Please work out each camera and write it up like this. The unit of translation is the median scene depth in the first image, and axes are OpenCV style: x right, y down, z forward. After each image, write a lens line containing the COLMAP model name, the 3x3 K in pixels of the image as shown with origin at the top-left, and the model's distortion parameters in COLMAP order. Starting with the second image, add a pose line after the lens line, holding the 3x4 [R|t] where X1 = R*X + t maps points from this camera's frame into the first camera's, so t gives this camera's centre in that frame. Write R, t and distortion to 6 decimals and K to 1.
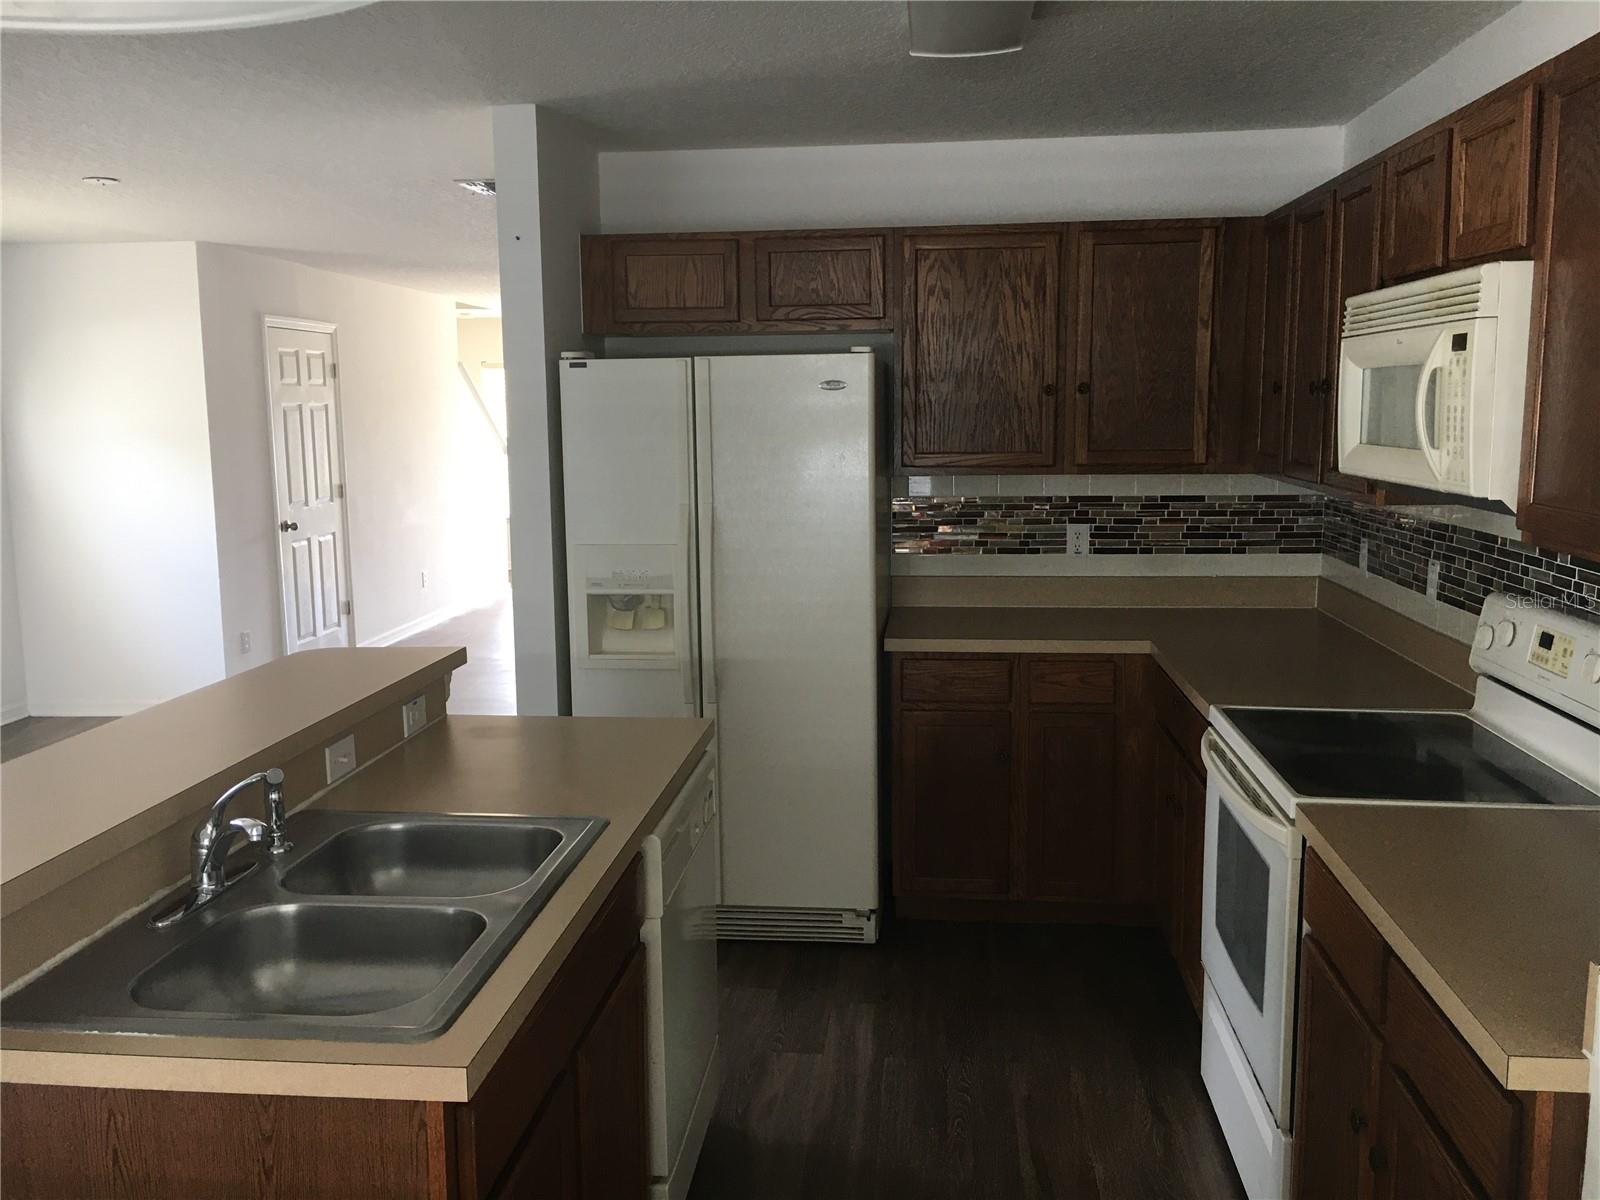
lens RADIAL K [[1355.2, 0, 788.0], [0, 1355.2, 595.6], [0, 0, 1]] dist [0.072184, -0.093854]
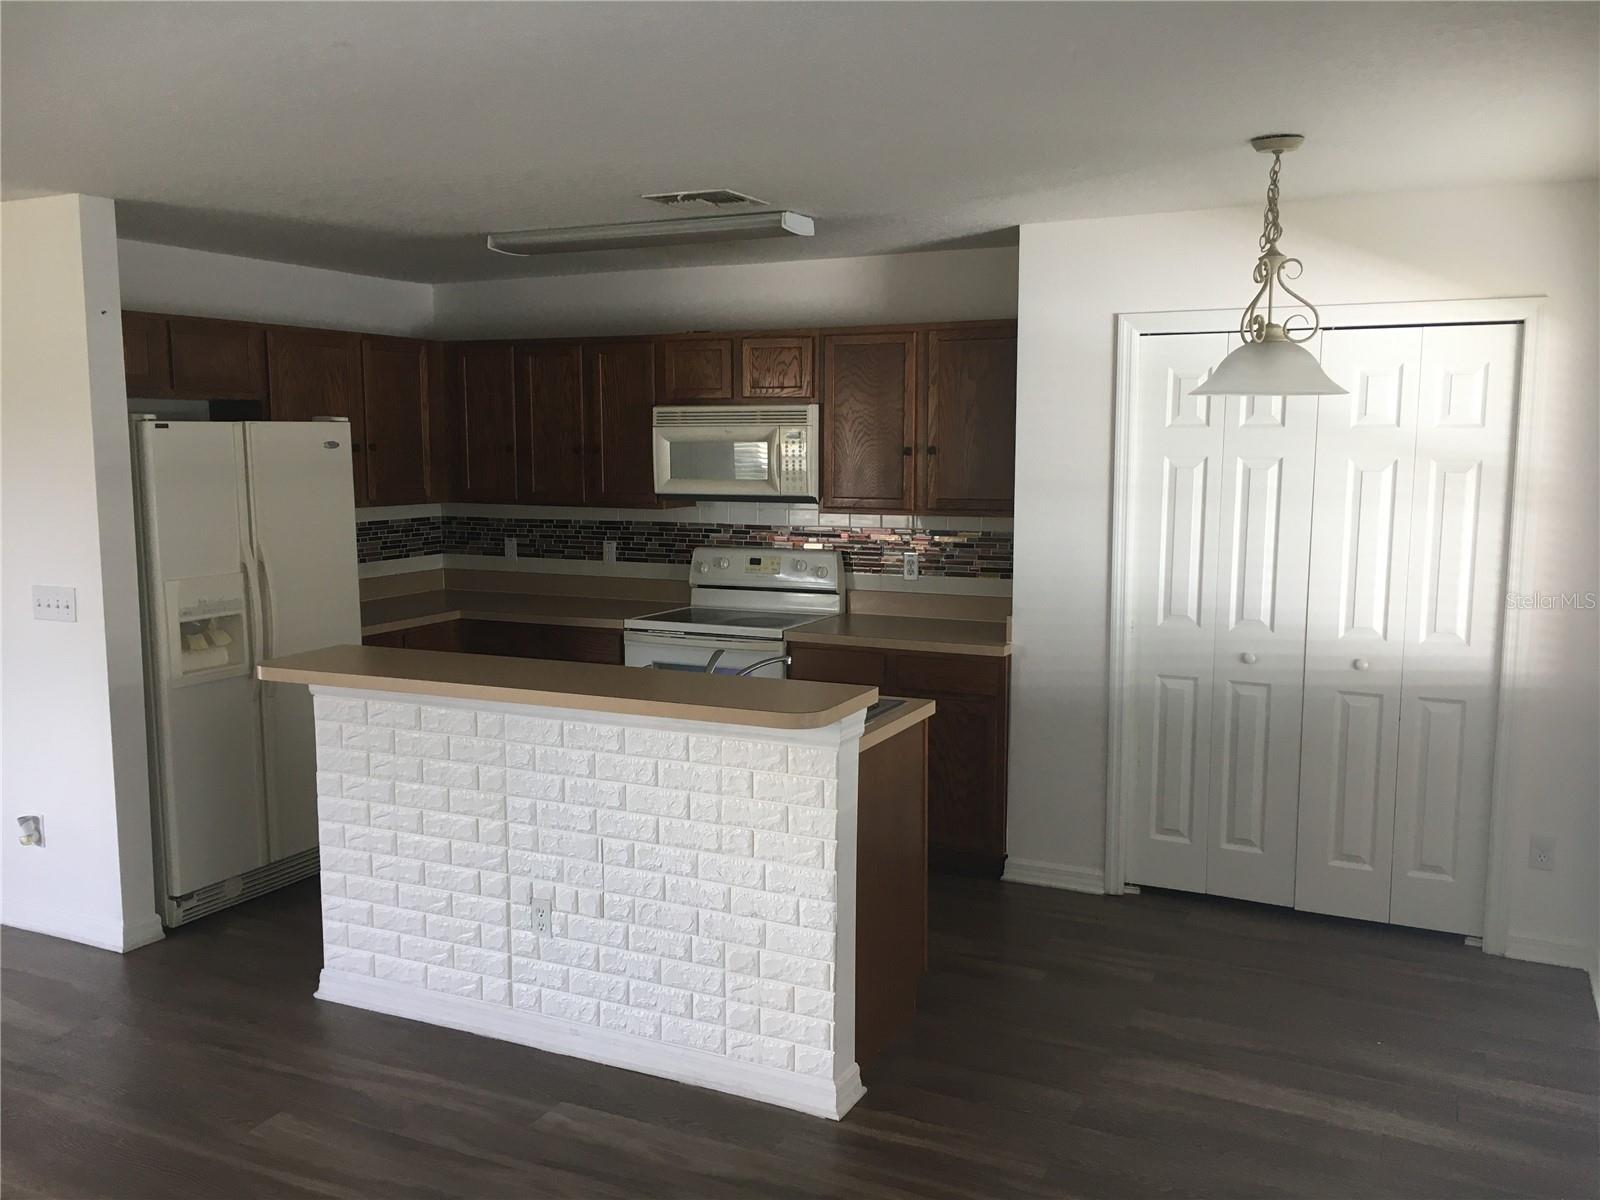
lens RADIAL K [[1355.2, 0, 789.9], [0, 1355.2, 601.2], [0, 0, 1]] dist [0.072184, -0.093854]
pose [[0.340408, -0.102733, 0.934649, -1.080249], [0.131233, 0.989475, 0.060963, -0.022578], [-0.931075, 0.101904, 0.350307, 0.105833]]
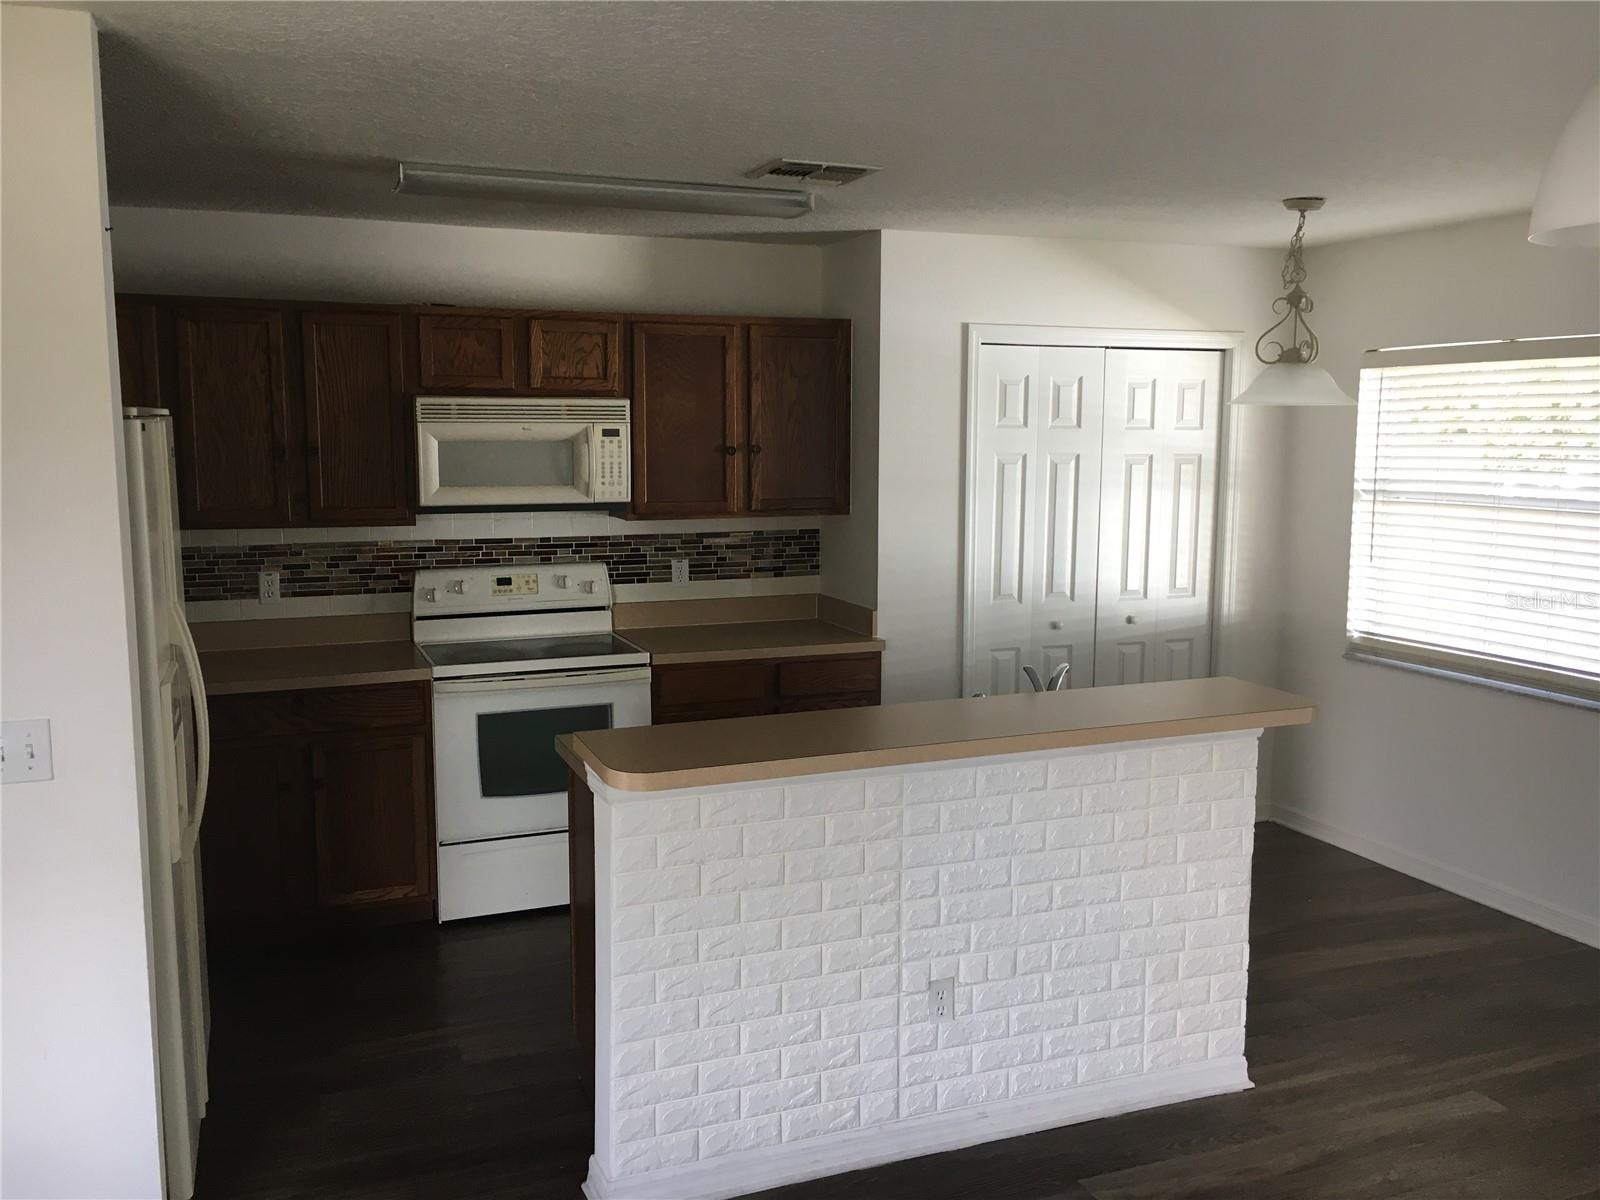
lens RADIAL K [[1355.2, 0, 774.5], [0, 1355.2, 599.3], [0, 0, 1]] dist [0.072184, -0.093854]
pose [[-0.461758, -0.104073, 0.880879, -0.920683], [0.128559, 0.974755, 0.182555, -0.170176], [-0.877640, 0.197541, -0.436721, 1.042799]]
